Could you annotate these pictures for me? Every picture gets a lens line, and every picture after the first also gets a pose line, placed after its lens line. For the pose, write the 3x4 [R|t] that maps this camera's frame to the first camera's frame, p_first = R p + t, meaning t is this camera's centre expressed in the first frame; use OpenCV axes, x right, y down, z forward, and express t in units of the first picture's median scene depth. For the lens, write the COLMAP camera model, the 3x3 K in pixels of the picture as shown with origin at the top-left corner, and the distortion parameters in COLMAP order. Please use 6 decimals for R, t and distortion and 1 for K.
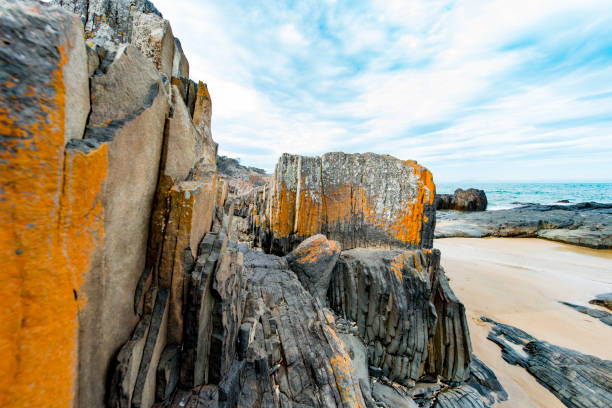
lens RADIAL K [[234.9, 0, 303.3], [0, 234.9, 203.4], [0, 0, 1]] dist [0.000067, -0.001861]
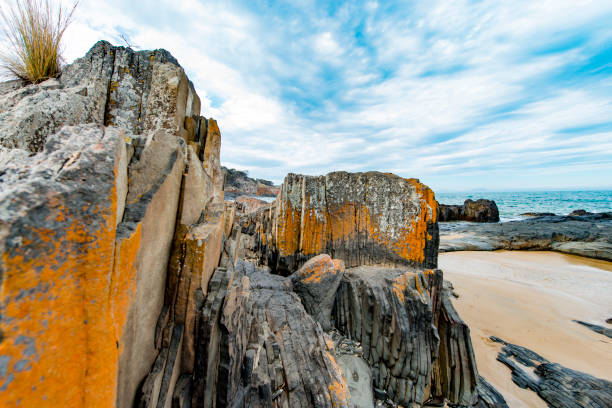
lens RADIAL K [[234.9, 0, 303.3], [0, 234.9, 203.4], [0, 0, 1]] dist [0.000067, -0.001861]
pose [[0.999430, -0.011011, -0.031900, 0.021298], [0.009457, 0.998780, -0.048471, -0.056839], [0.032395, 0.048142, 0.998315, -0.055138]]
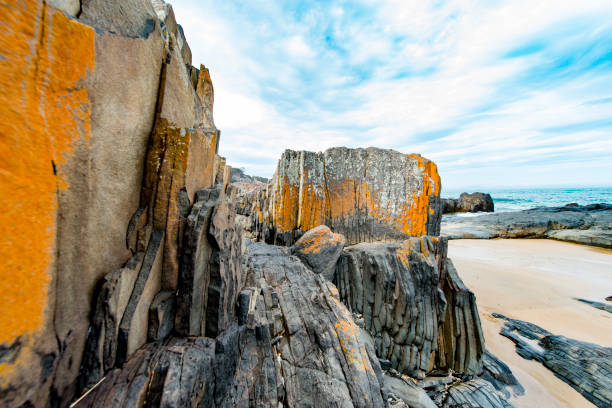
lens RADIAL K [[234.9, 0, 303.3], [0, 234.9, 203.4], [0, 0, 1]] dist [0.000067, -0.001861]
pose [[0.999772, -0.013134, -0.016838, 0.005594], [0.012568, 0.999367, -0.033291, 0.098240], [0.017265, 0.033072, 0.999304, 0.015413]]
